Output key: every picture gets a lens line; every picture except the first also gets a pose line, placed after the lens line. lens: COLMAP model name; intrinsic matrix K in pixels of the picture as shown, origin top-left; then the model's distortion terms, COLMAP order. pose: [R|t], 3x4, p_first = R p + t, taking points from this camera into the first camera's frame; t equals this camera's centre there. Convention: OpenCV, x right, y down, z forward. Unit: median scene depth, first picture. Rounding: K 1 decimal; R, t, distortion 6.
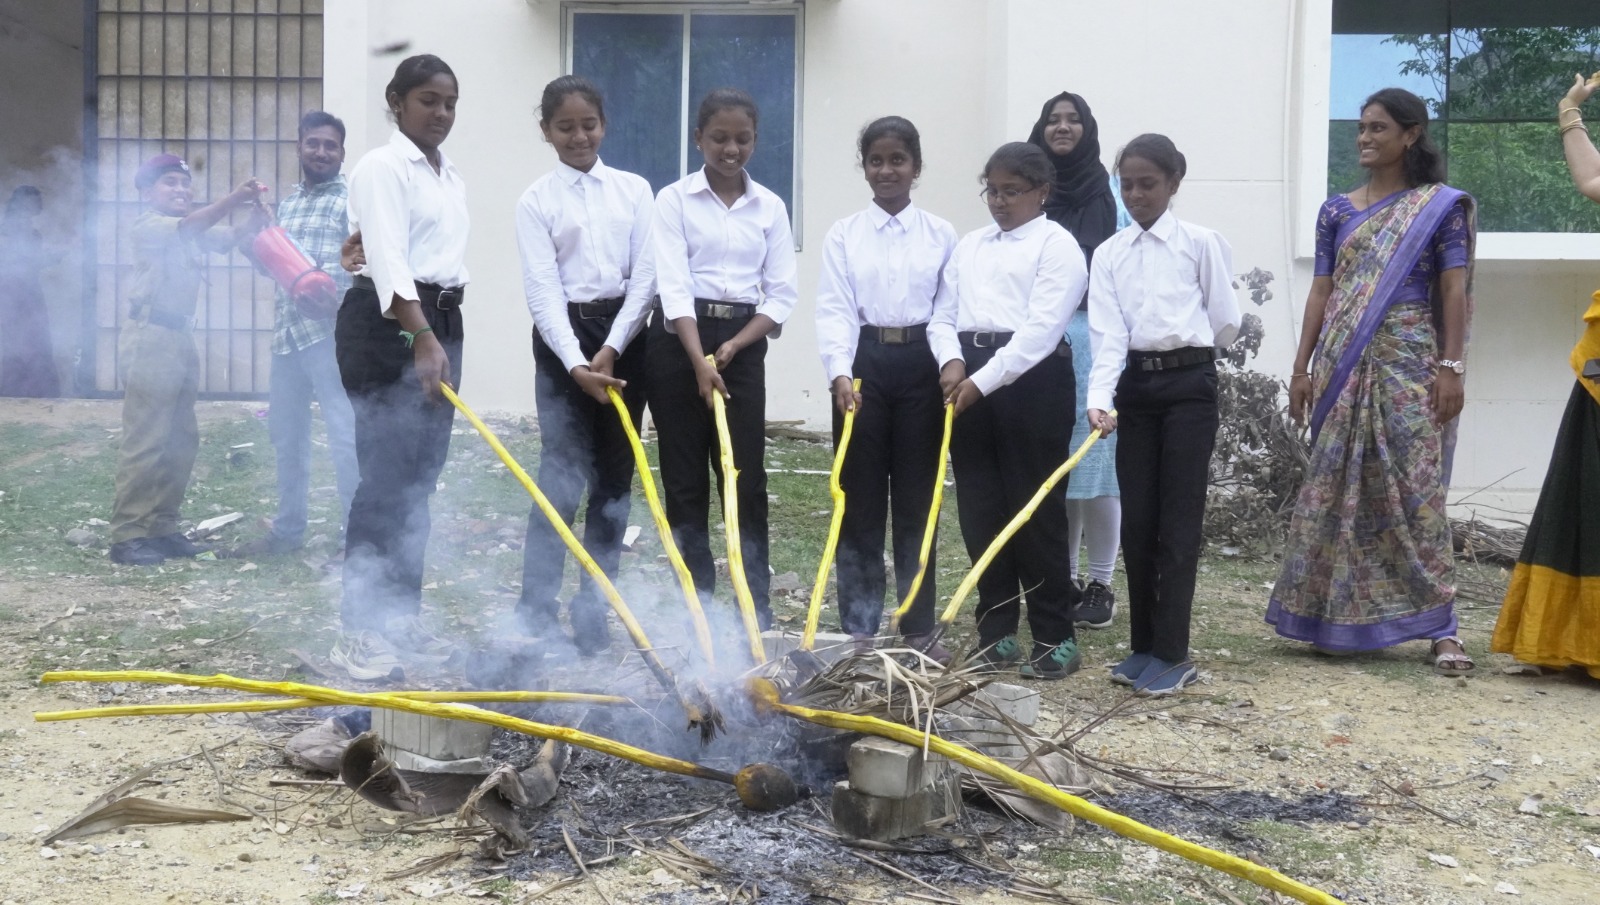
lens RADIAL K [[1505.2, 0, 800.0], [0, 1505.2, 452.5], [0, 0, 1]] dist [0.008132, 0.022124]
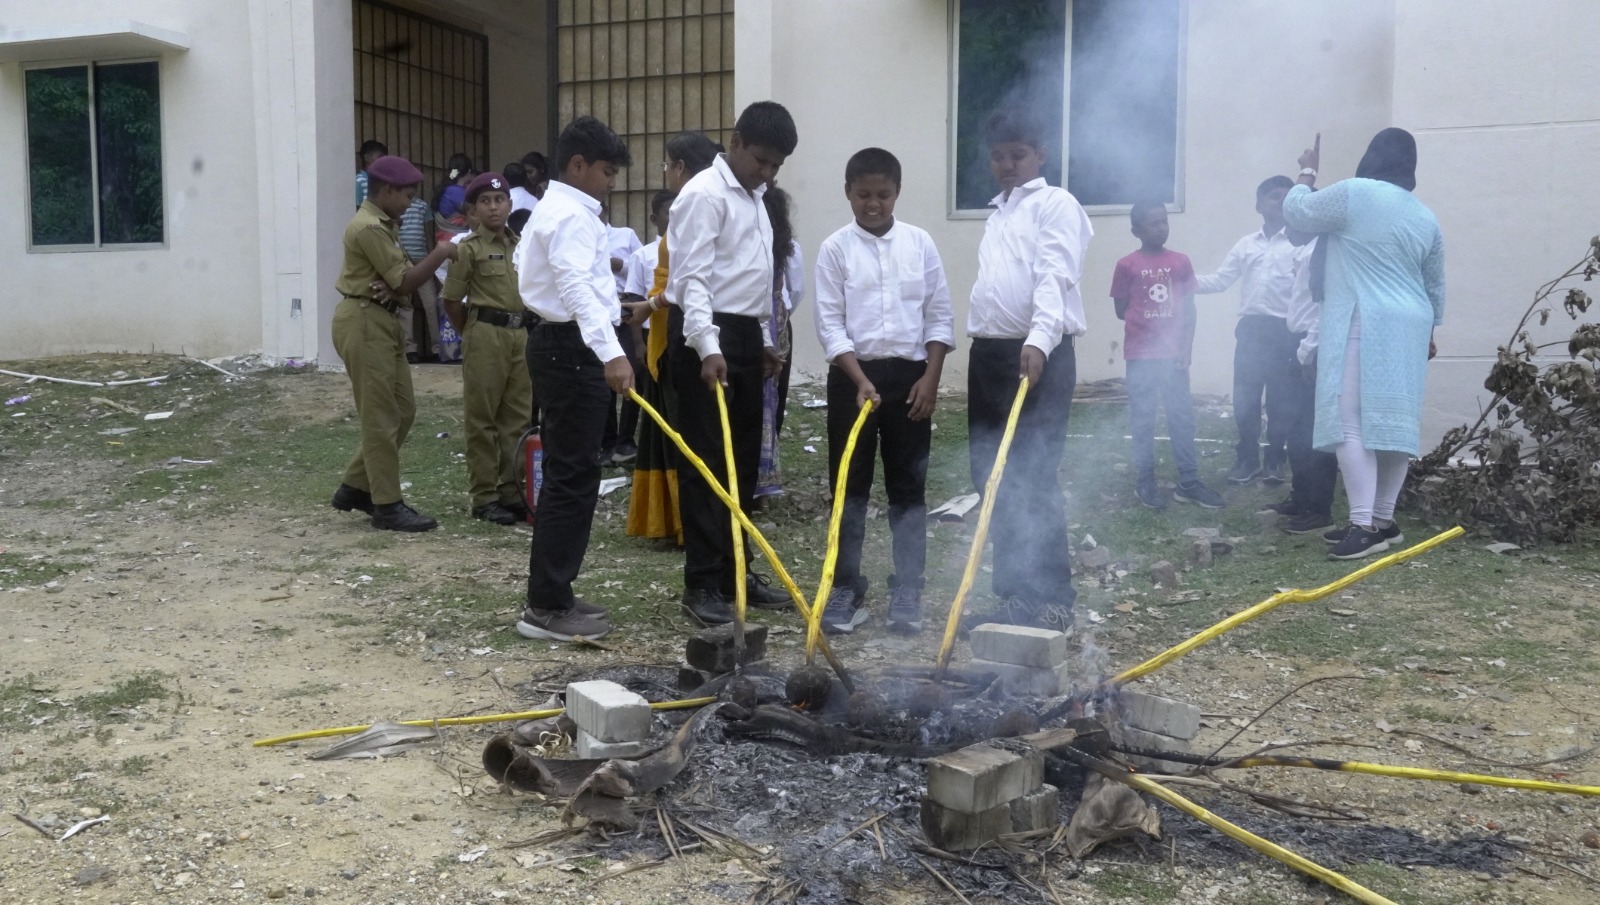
lens RADIAL K [[1466.4, 0, 798.9], [0, 1466.4, 454.8], [0, 0, 1]] dist [-0.013436, 0.067302]
pose [[0.945428, 0.010432, -0.325663, 0.176450], [0.005247, 0.998870, 0.047230, -0.046387], [0.325787, -0.046361, 0.944306, -0.009697]]
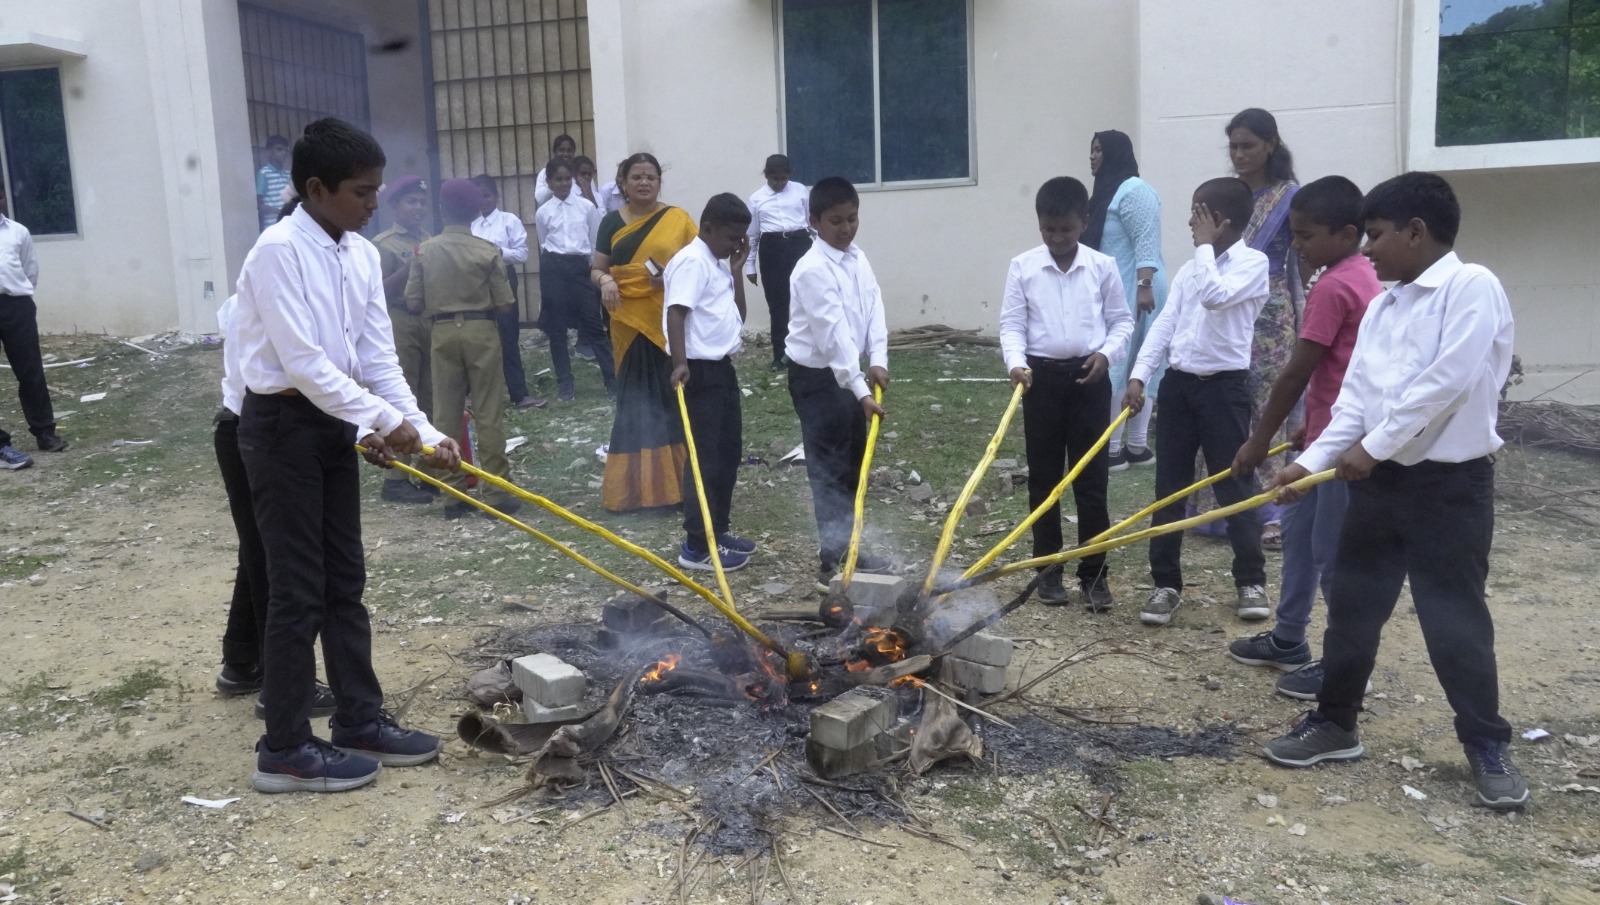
lens RADIAL K [[1268.5, 0, 800.0], [0, 1268.5, 452.5], [0, 0, 1]] dist [-0.039932, 0.065280]
pose [[0.975980, -0.022043, -0.216743, 0.174728], [0.048887, 0.991656, 0.119283, -0.113135], [0.212305, -0.127013, 0.968914, -0.066966]]
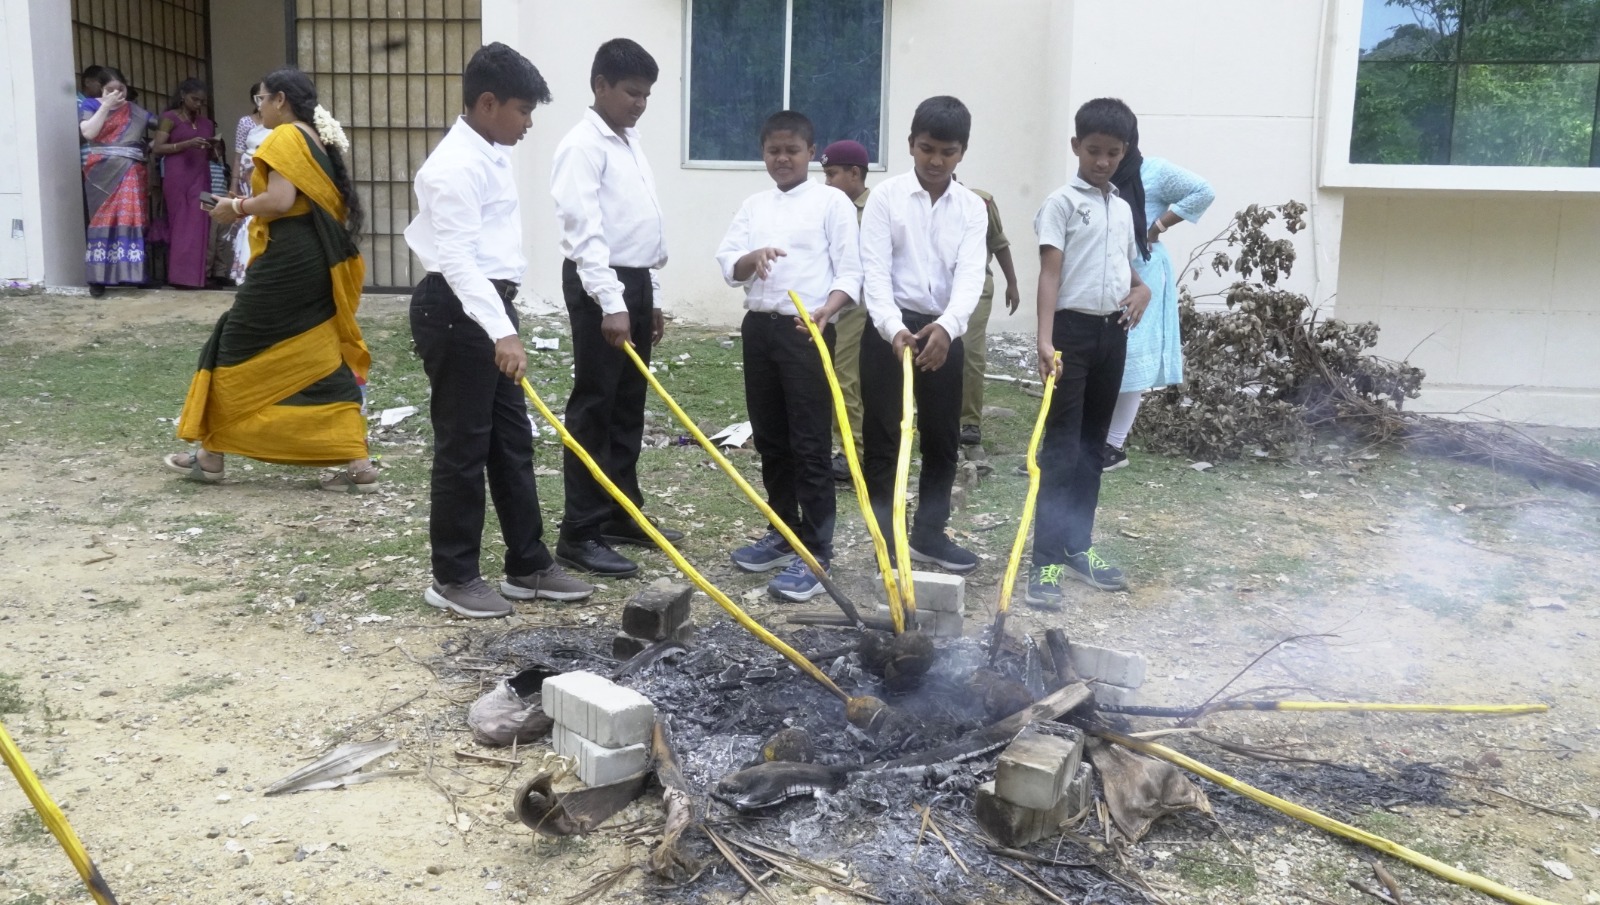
lens RADIAL K [[1193.2, 0, 804.1], [0, 1193.2, 453.1], [0, 0, 1]] dist [-0.052968, 0.061461]
pose [[0.998871, 0.015896, -0.044767, -0.041268], [-0.010162, 0.992038, 0.125530, -0.072611], [0.046406, -0.124933, 0.991079, 0.124816]]
